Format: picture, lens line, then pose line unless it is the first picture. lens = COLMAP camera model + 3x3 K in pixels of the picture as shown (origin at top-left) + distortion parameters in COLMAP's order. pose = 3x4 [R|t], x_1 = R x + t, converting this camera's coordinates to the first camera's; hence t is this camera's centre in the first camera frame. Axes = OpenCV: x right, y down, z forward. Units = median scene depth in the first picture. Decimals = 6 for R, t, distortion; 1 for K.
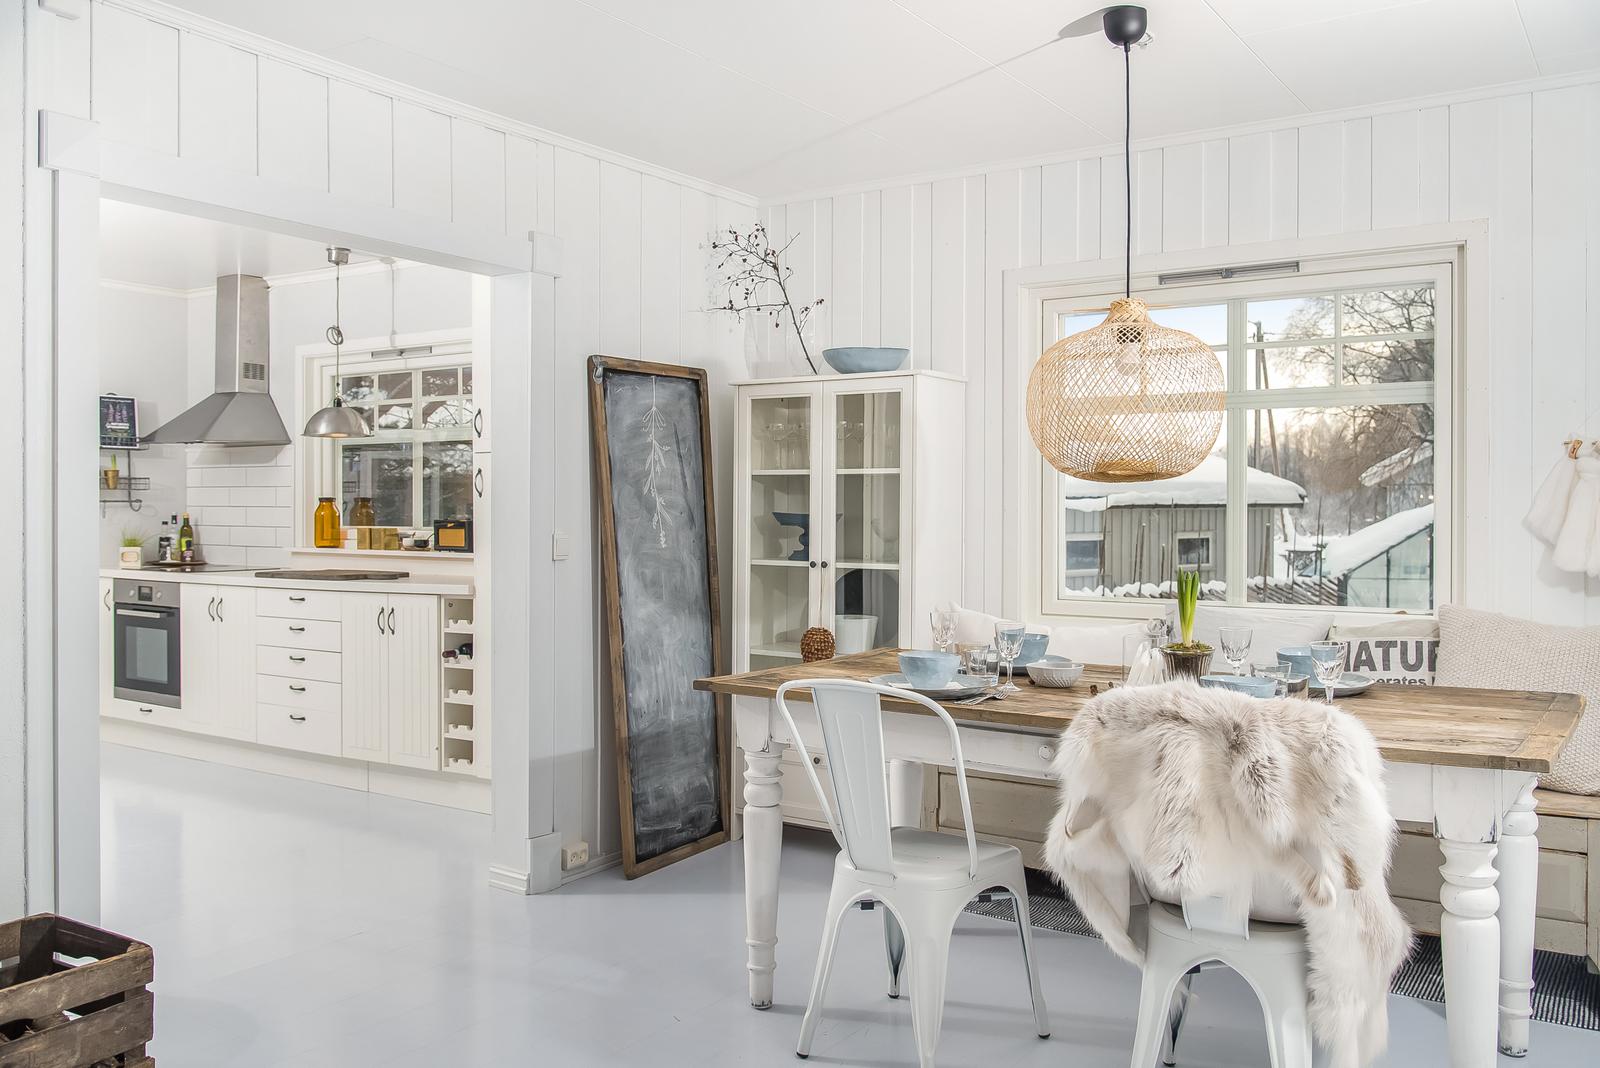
lens RADIAL K [[1372.8, 0, 798.2], [0, 1372.8, 525.5], [0, 0, 1]] dist [-0.005961, -0.002308]
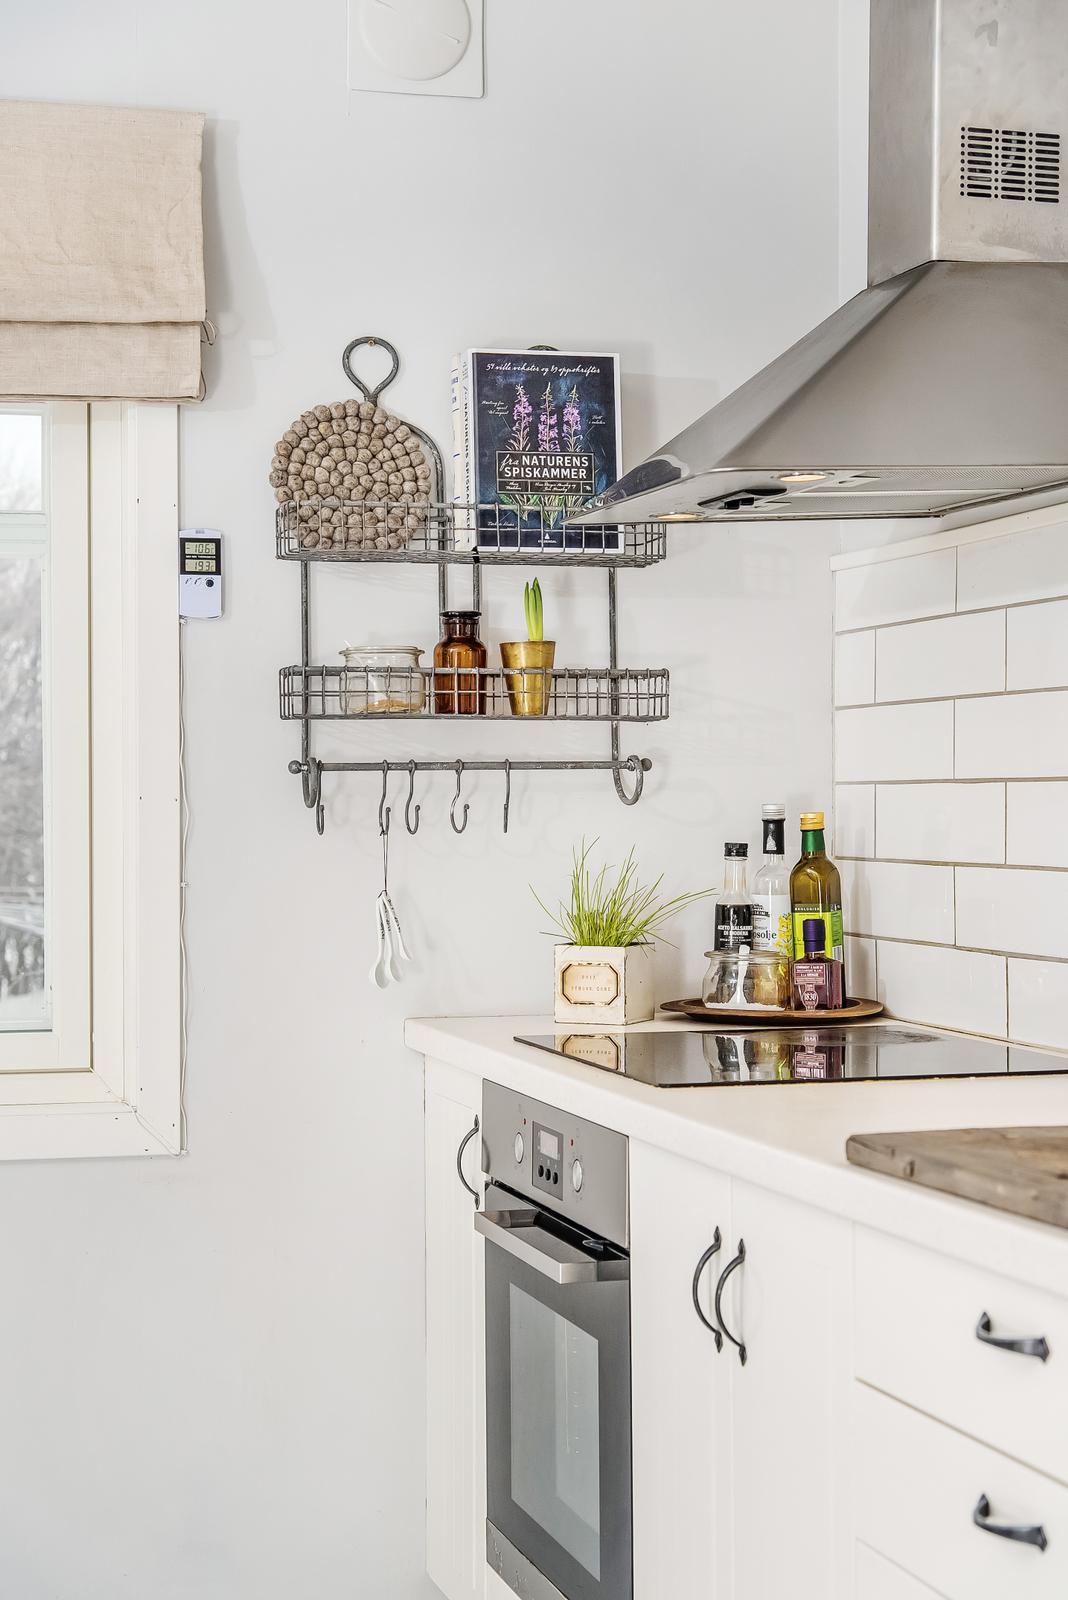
lens RADIAL K [[2743.2, 0, 532.8], [0, 2743.2, 795.7], [0, 0, 1]] dist [0.033221, 0.000000]
pose [[0.746036, -0.008820, -0.665847, -0.157490], [0.001409, 0.999931, -0.011667, -0.005950], [0.665904, 0.007765, 0.745997, 0.606661]]
